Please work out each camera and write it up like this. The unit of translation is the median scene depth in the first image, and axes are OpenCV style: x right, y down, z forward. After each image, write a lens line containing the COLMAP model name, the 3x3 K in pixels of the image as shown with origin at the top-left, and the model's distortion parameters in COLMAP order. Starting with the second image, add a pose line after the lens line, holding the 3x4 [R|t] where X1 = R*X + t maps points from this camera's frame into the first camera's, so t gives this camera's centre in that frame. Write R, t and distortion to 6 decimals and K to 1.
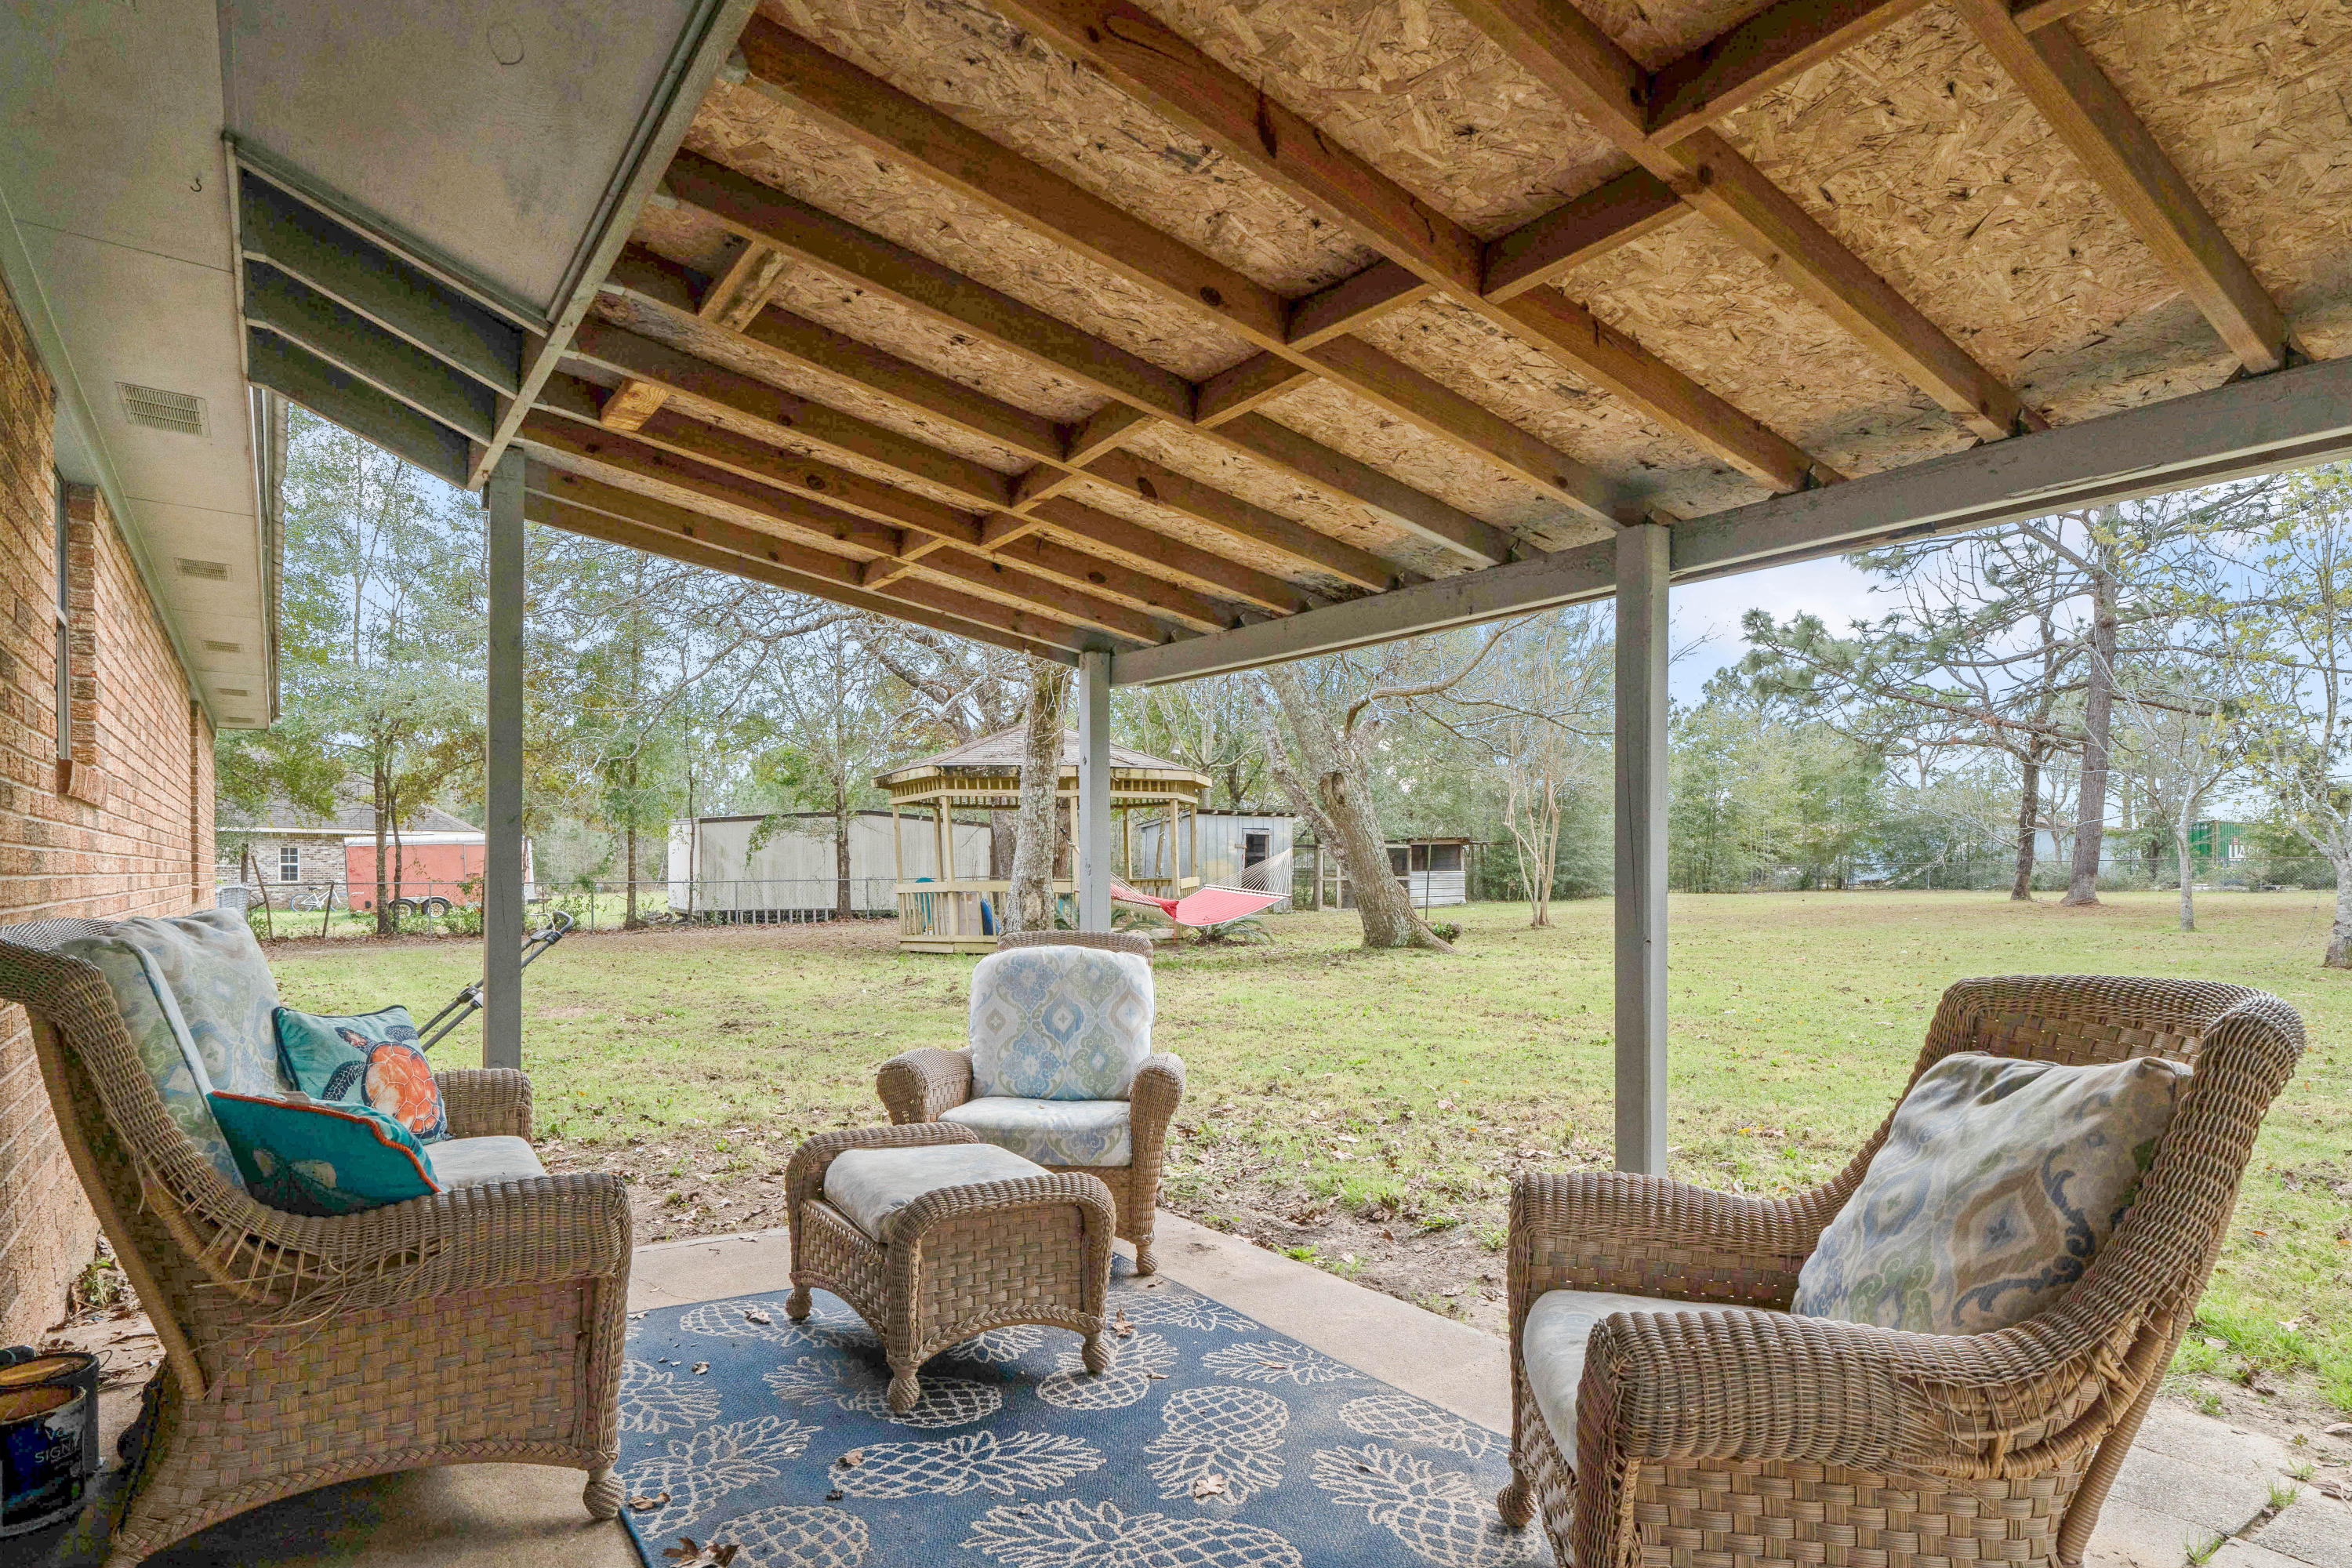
lens RADIAL K [[1284.2, 0, 1221.2], [0, 1284.2, 862.0], [0, 0, 1]] dist [-0.006001, -0.001380]
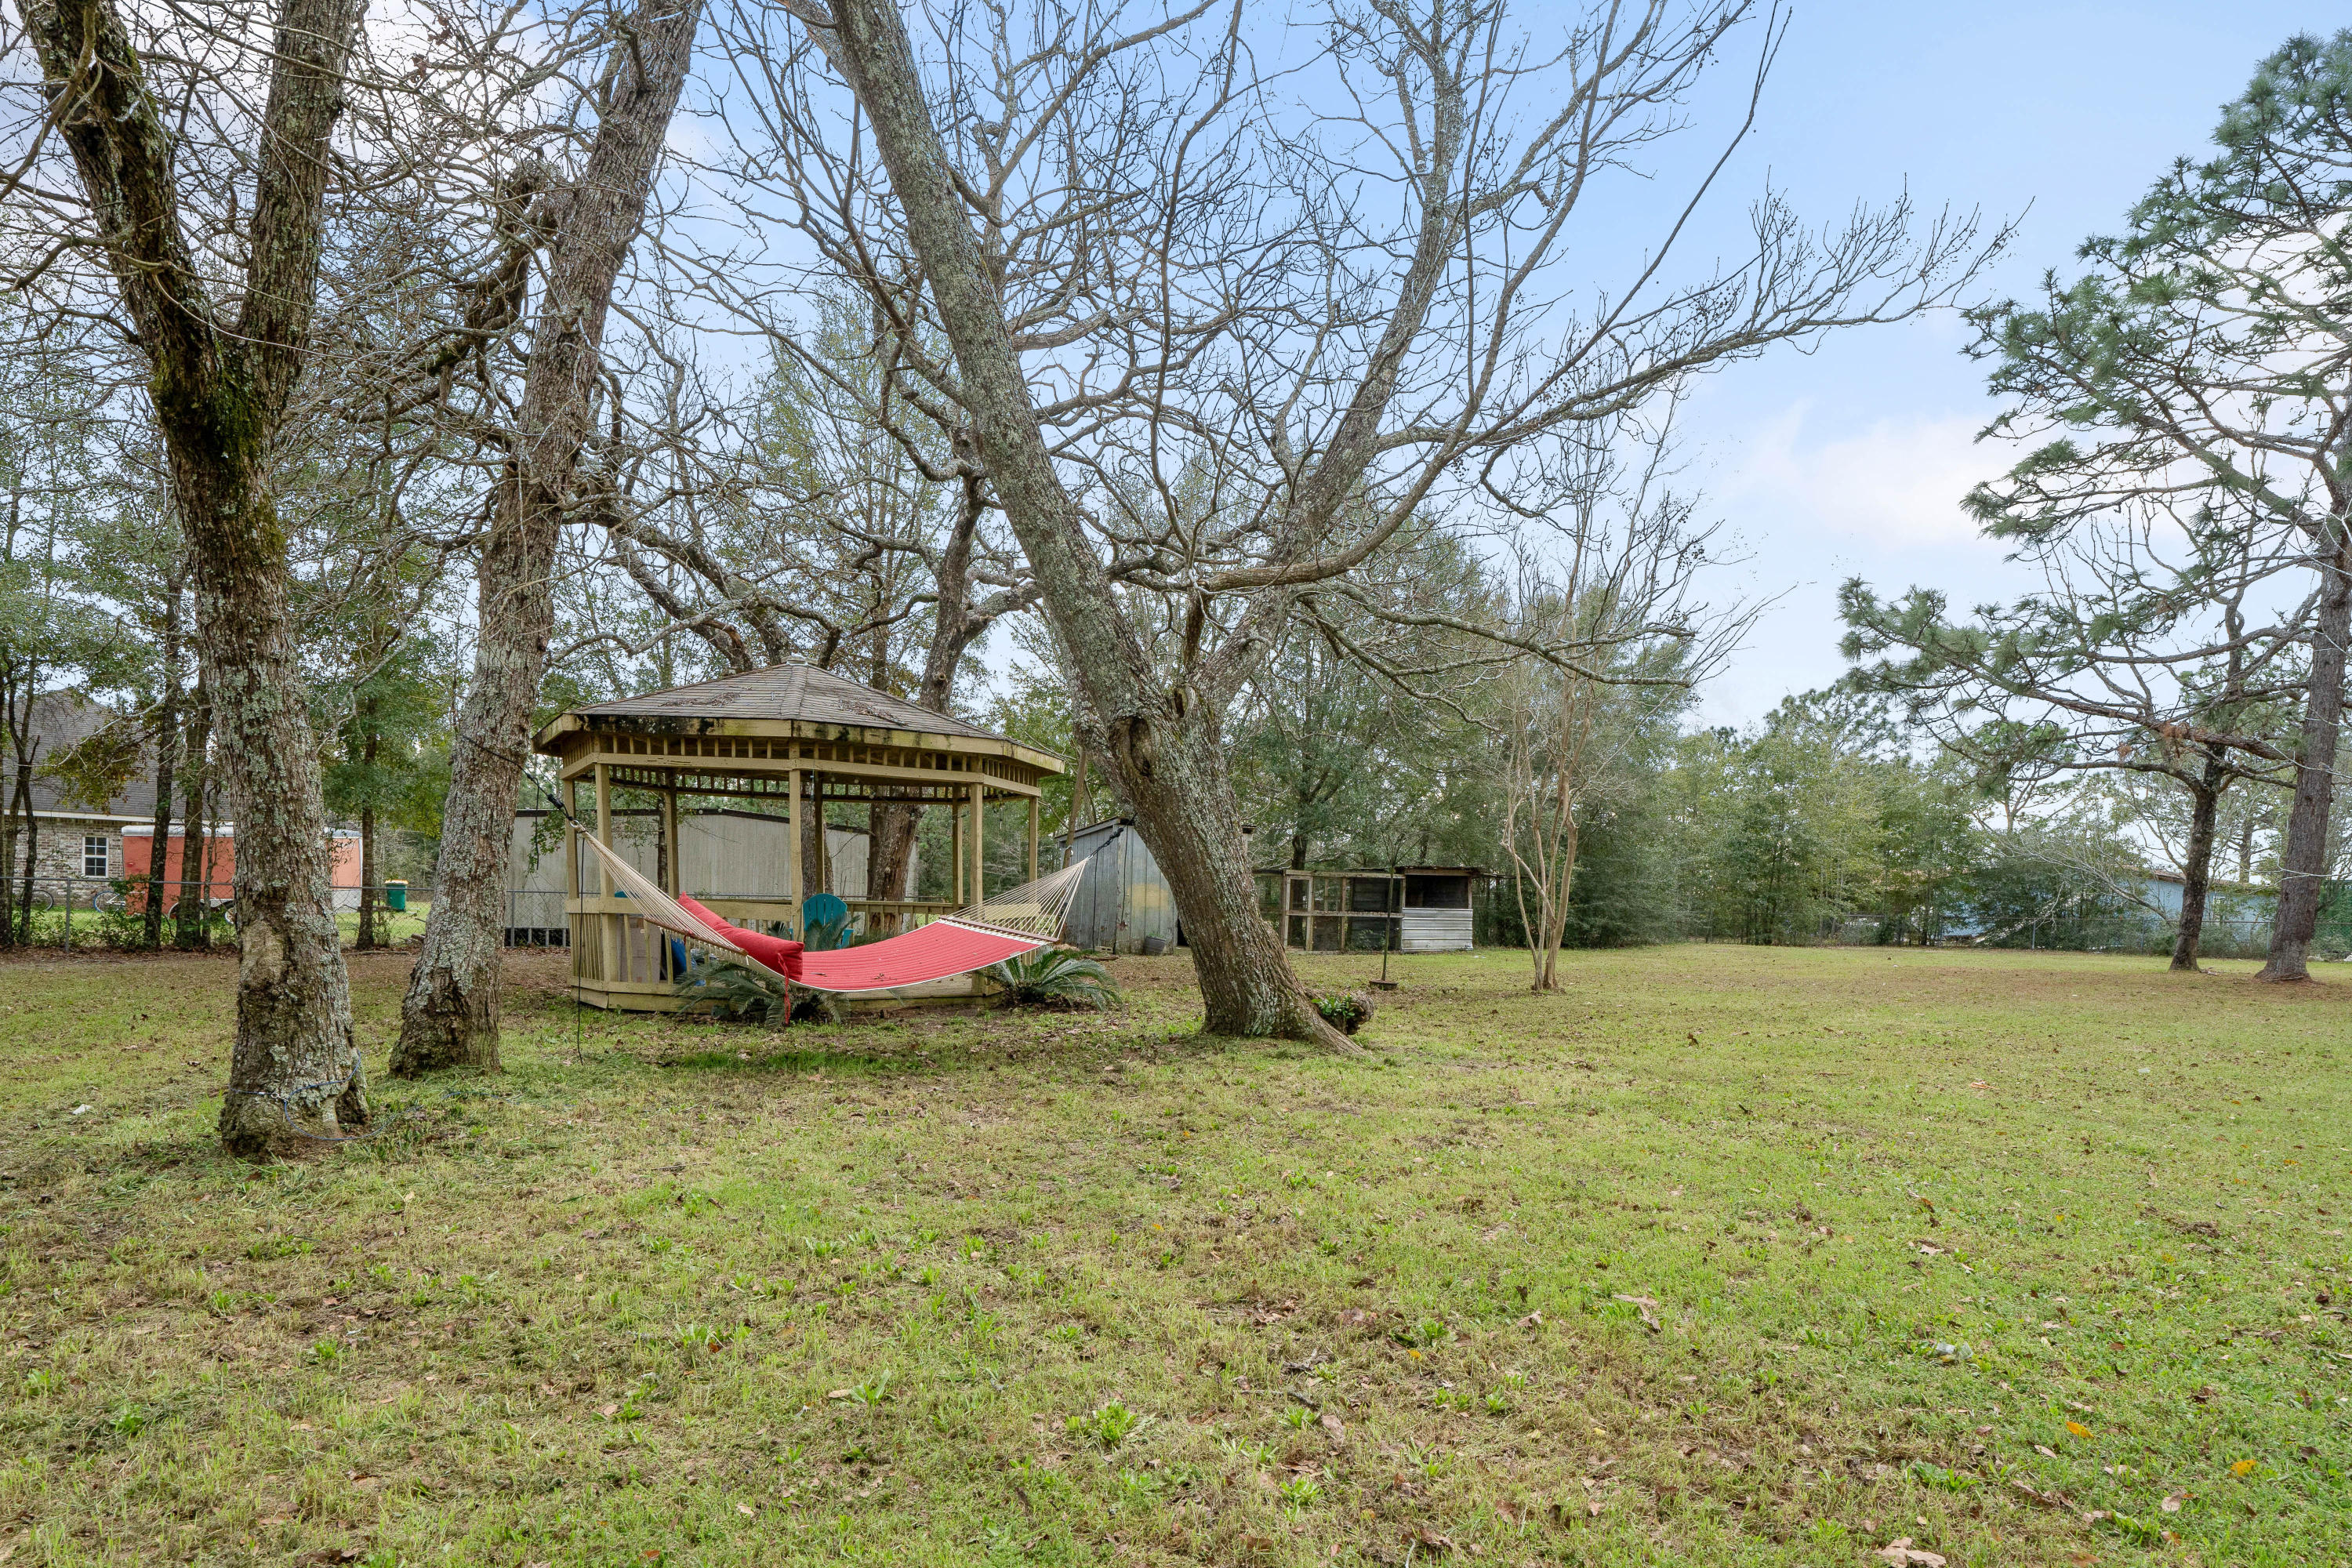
lens RADIAL K [[1399.6, 0, 1183.4], [0, 1399.6, 911.6], [0, 0, 1]] dist [-0.004175, 0.000457]
pose [[0.998962, 0.032801, -0.031600, 0.102644], [-0.032325, 0.999358, 0.015456, 0.002150], [0.032087, -0.014419, 0.999381, 0.317191]]
